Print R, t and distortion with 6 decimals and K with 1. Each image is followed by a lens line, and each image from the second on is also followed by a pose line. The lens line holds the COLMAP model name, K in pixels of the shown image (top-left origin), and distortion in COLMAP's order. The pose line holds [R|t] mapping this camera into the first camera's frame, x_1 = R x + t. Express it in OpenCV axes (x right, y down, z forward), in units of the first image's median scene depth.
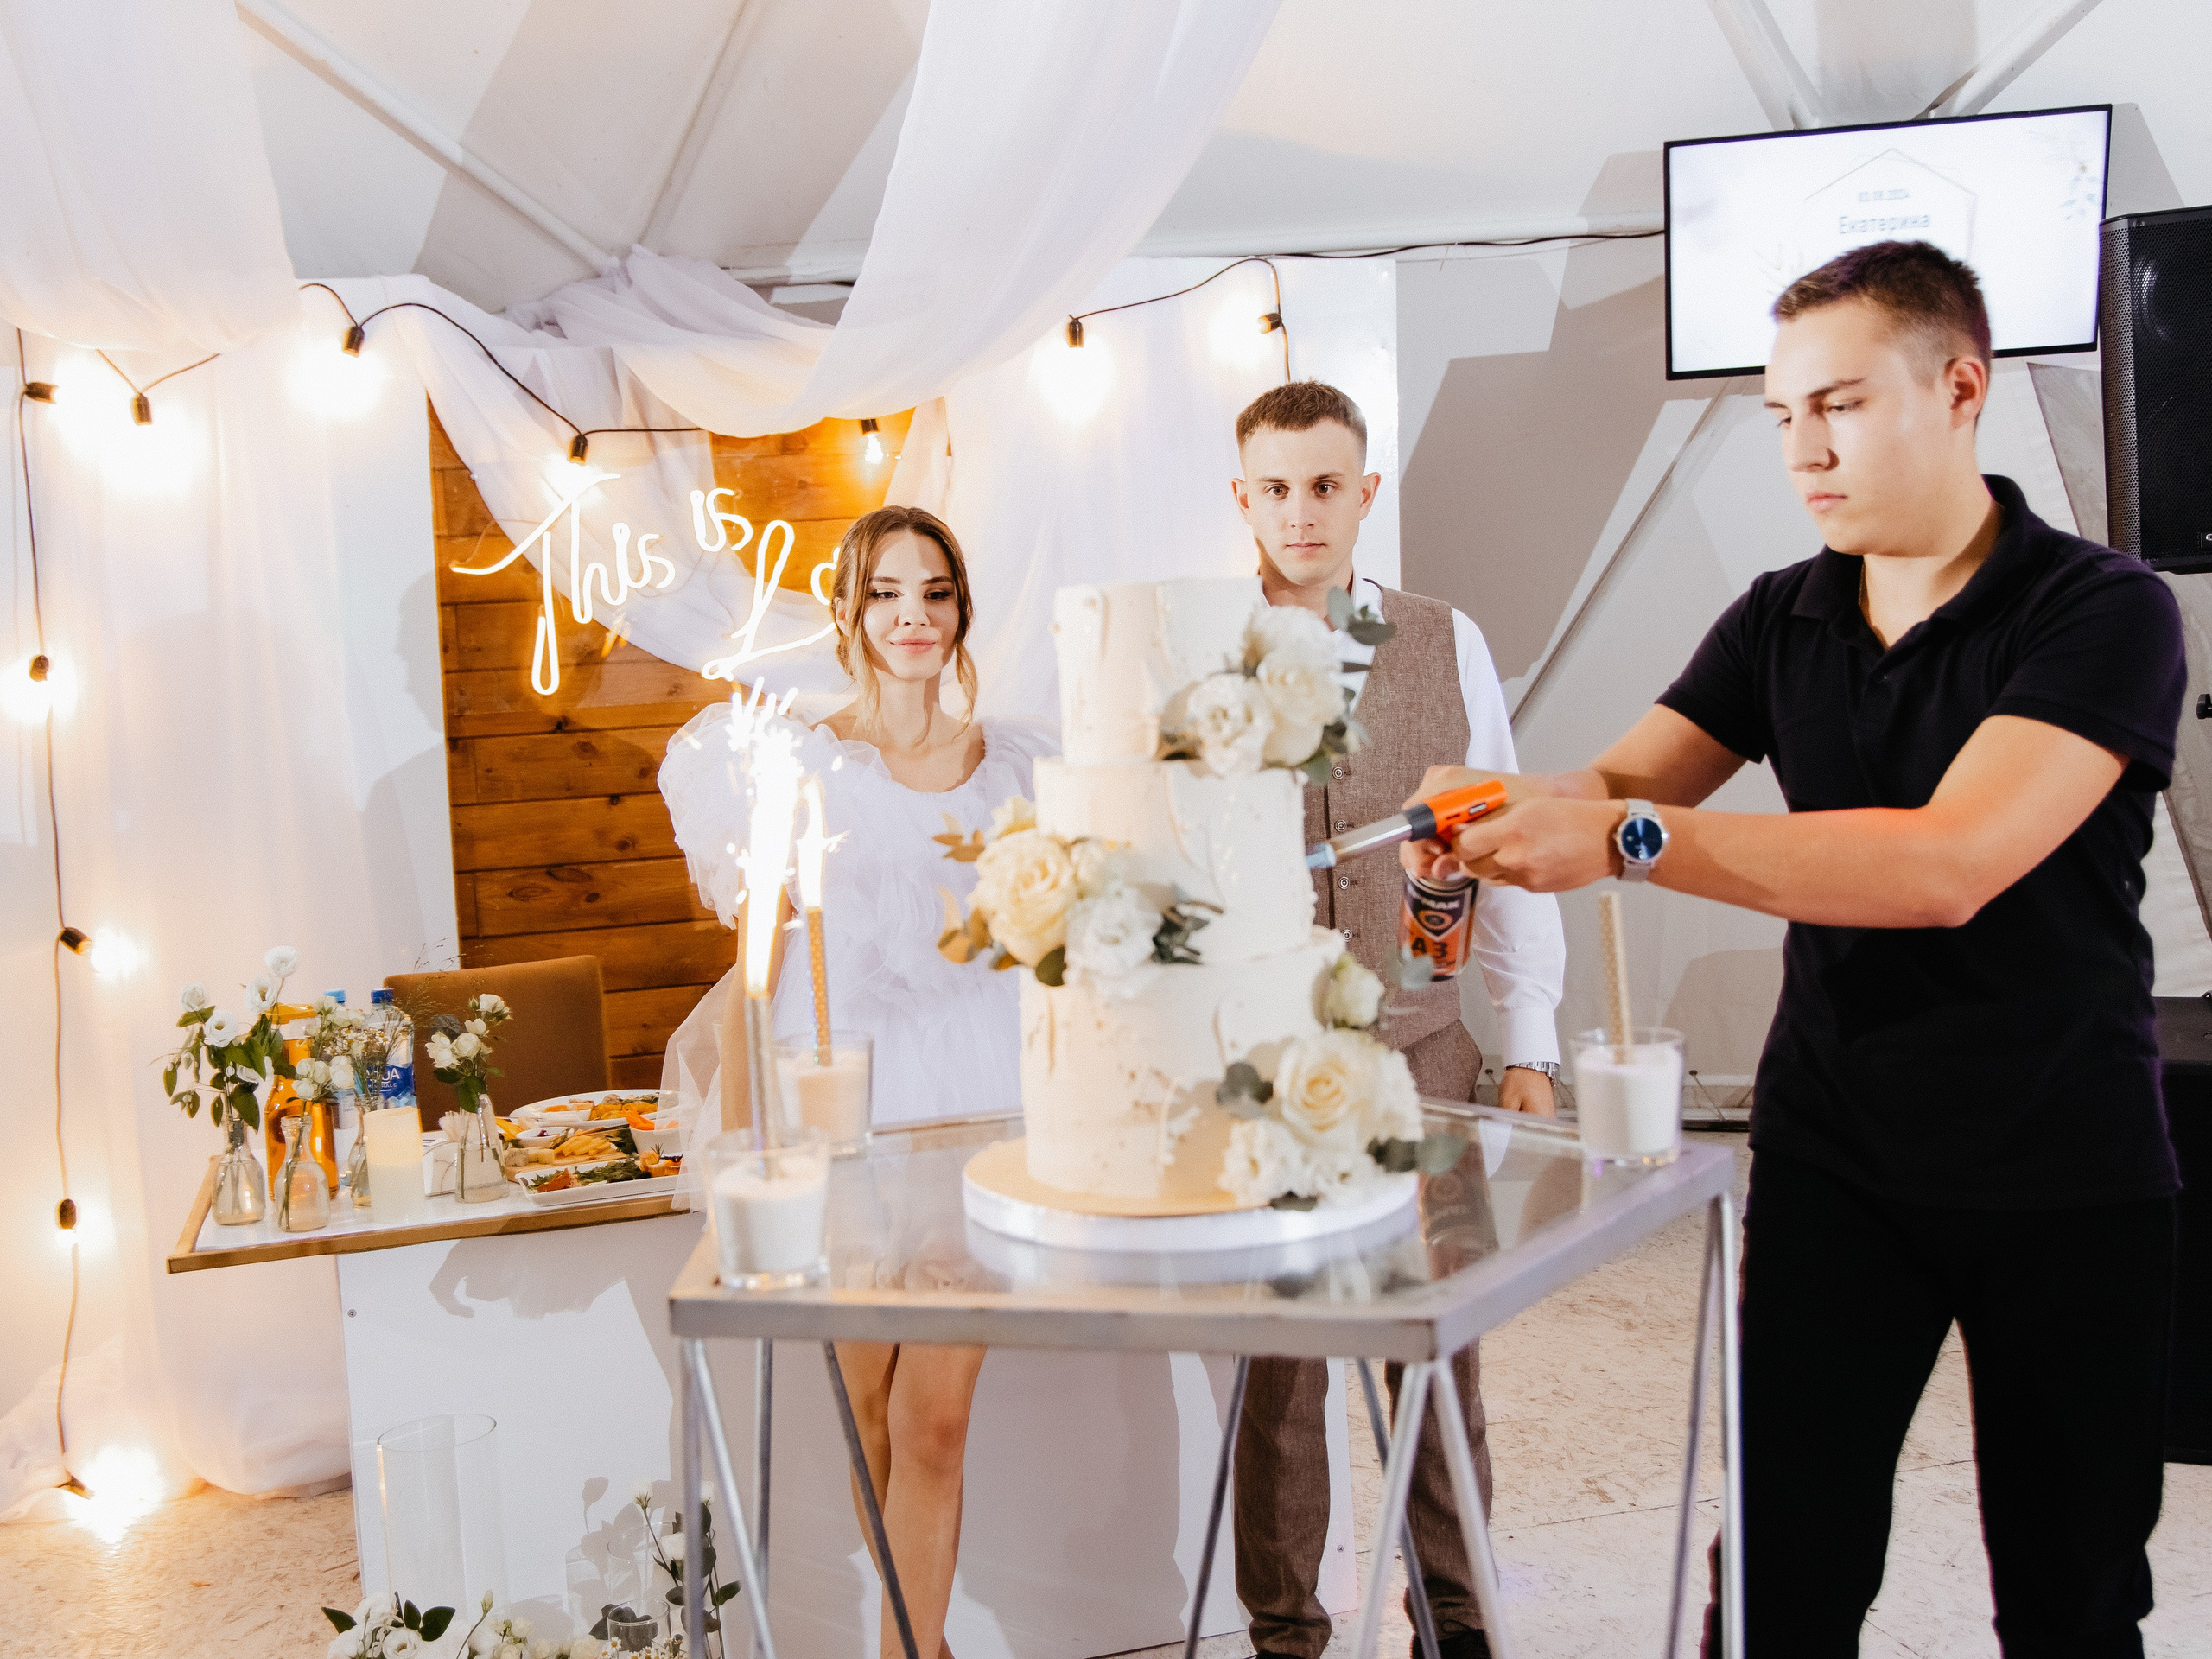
lens RADIAL K [[2152.0, 0, 1106.0], [0, 2152.0, 829.5], [0, 0, 1]] dist [0.005131, -0.016792]
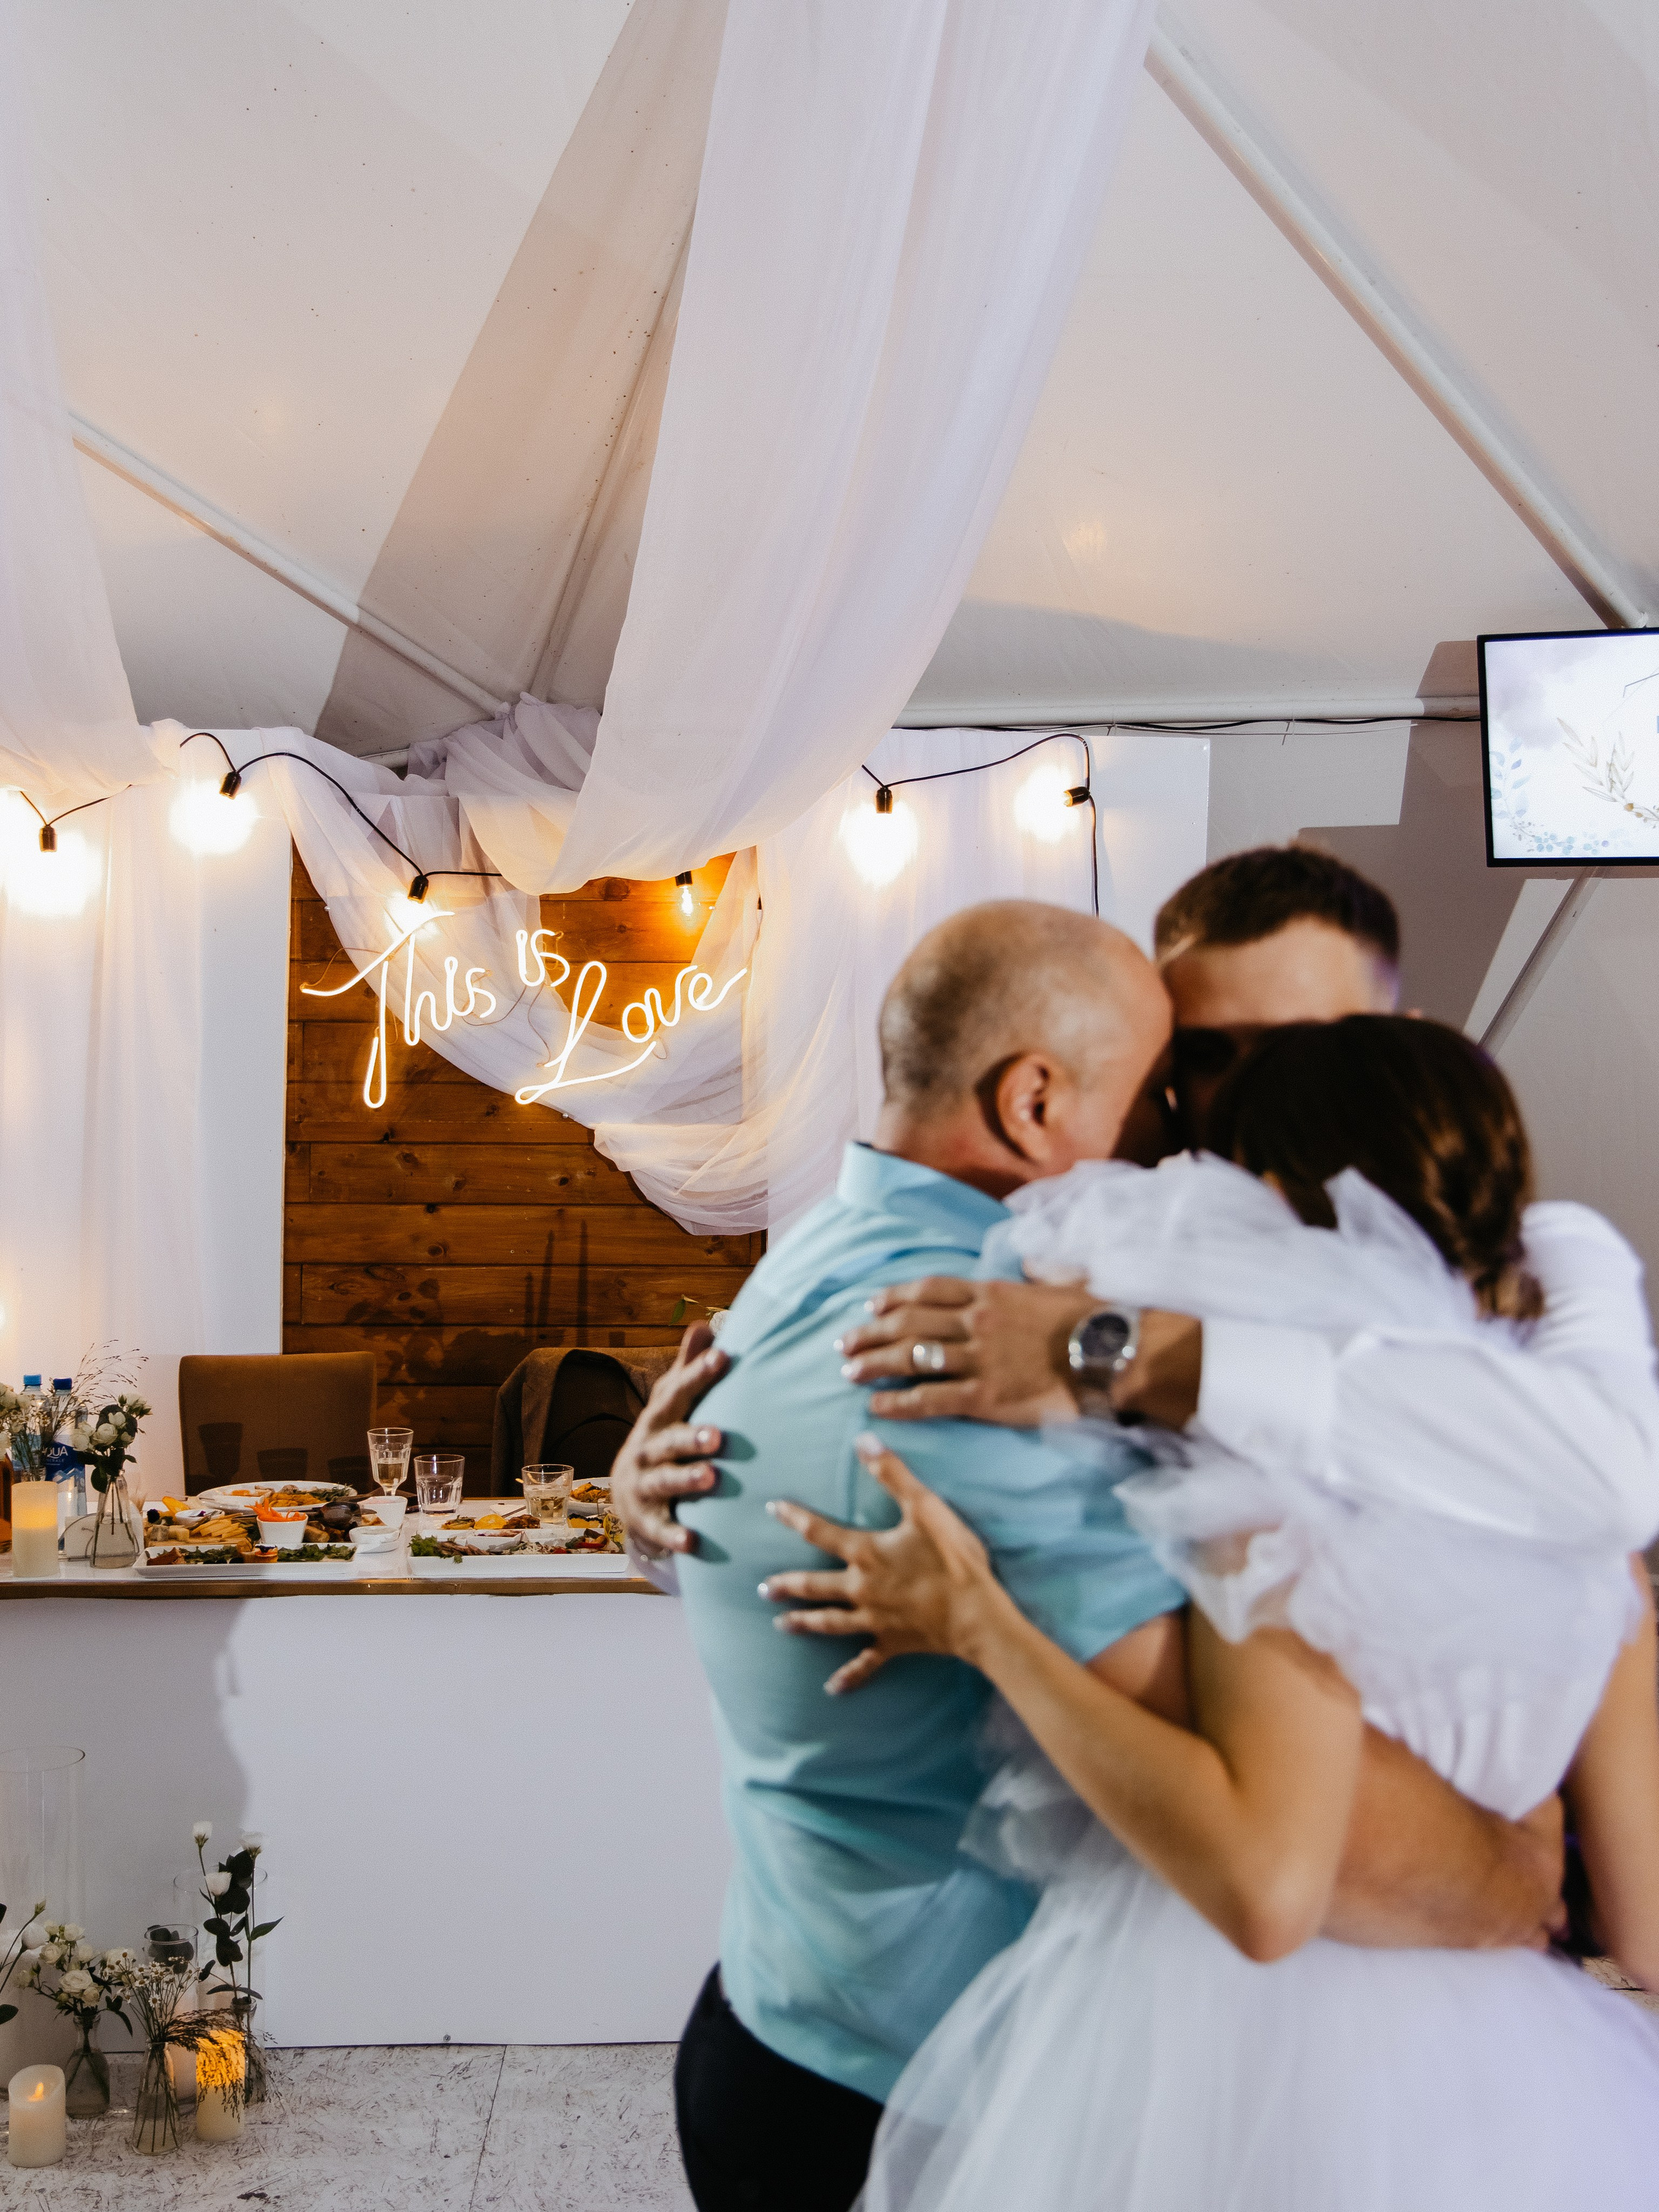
lens RADIAL K [[2280.2, 0, 829.5], [0, 2280.2, 1106.0], [0, 0, 1]] dist [-0.011068, -0.016436]
pose [[0.979525, 0.068206, -0.189418, 0.185218], [-0.077172, 0.996201, -0.040359, -0.034599], [0.185946, 0.054151, 0.981067, -0.094671]]
